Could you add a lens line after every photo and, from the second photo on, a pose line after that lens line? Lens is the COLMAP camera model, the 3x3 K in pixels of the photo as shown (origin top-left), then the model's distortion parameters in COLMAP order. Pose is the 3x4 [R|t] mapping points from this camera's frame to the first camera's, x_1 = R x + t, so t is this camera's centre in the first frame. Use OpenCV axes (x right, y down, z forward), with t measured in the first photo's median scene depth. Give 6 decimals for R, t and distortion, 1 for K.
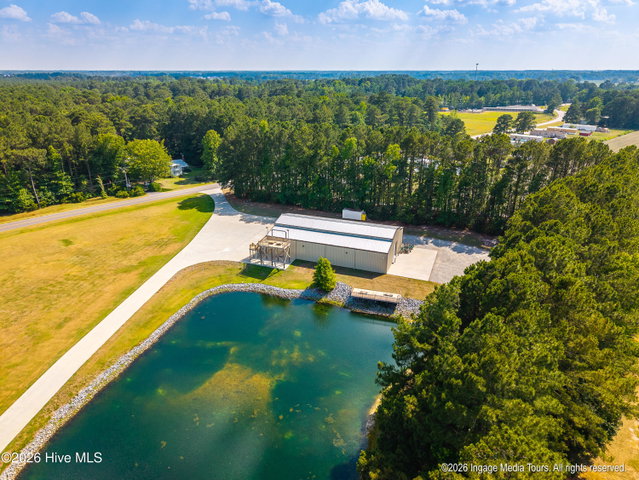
lens RADIAL K [[427.5, 0, 310.6], [0, 427.5, 245.2], [0, 0, 1]] dist [0.029343, -0.024163]
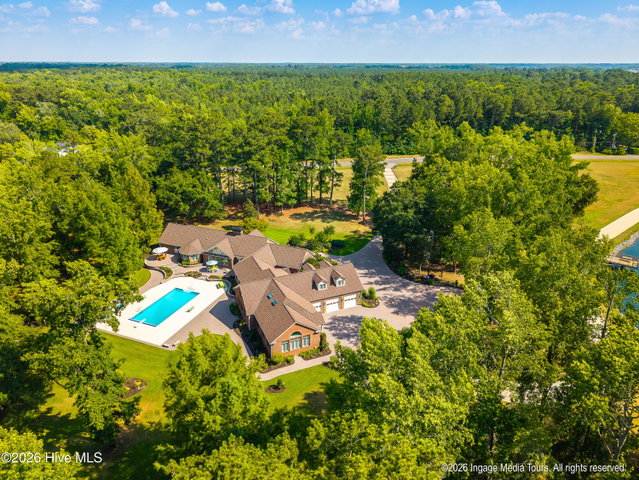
lens RADIAL K [[427.5, 0, 314.7], [0, 427.5, 239.1], [0, 0, 1]] dist [0.029343, -0.024163]
pose [[0.705714, 0.269907, -0.655071, -0.131714], [-0.263942, 0.958193, 0.110454, 0.224855], [0.657497, 0.094952, 0.747450, -0.535558]]
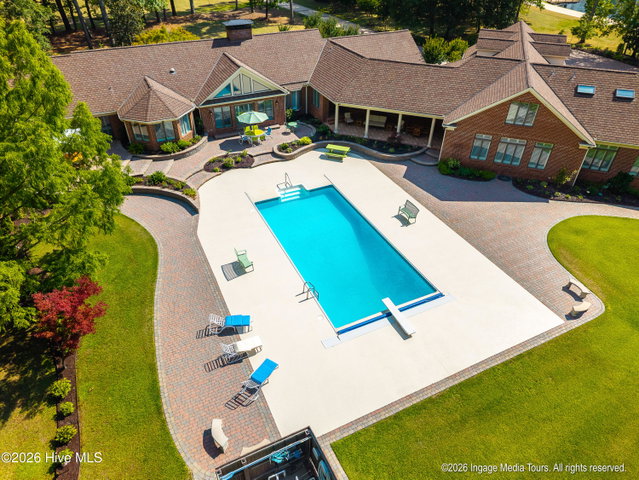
lens RADIAL K [[427.5, 0, 317.9], [0, 427.5, 235.8], [0, 0, 1]] dist [0.029343, -0.024163]
pose [[0.998921, -0.022181, 0.040807, -0.551223], [0.010475, 0.963547, 0.267334, 0.348241], [-0.045249, -0.266618, 0.962740, -0.426485]]
